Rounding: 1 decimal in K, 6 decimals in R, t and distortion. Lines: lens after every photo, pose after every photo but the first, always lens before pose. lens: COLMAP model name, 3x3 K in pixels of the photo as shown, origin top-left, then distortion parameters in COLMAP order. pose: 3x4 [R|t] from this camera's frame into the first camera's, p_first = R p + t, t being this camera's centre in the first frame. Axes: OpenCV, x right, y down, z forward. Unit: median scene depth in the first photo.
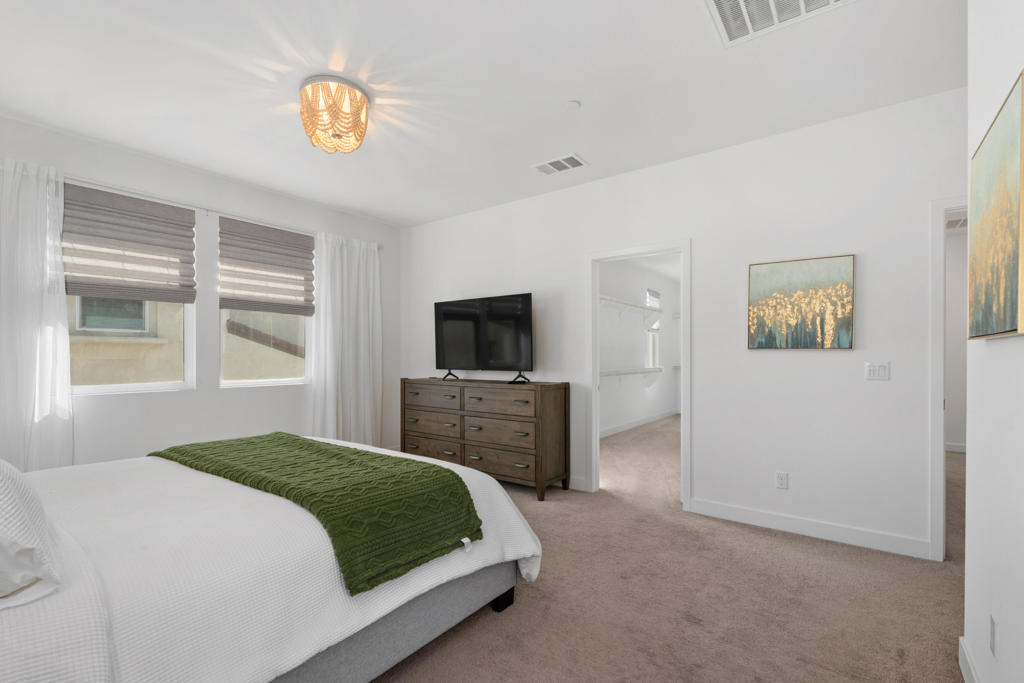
lens RADIAL K [[460.1, 0, 507.5], [0, 460.1, 359.6], [0, 0, 1]] dist [-0.014495, -0.000915]
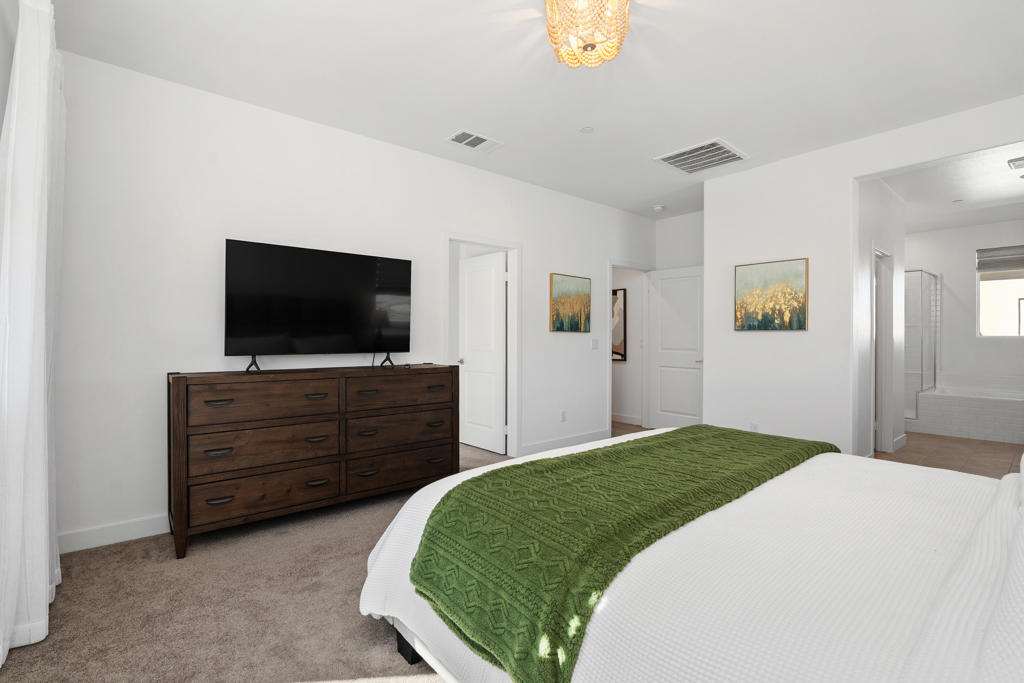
lens RADIAL K [[460.1, 0, 511.6], [0, 460.1, 338.1], [0, 0, 1]] dist [-0.014495, -0.000915]
pose [[0.203603, 0.000787, 0.979053, -0.771550], [0.005021, 0.999986, -0.001848, 0.001890], [-0.979041, 0.005292, 0.203596, 0.667109]]
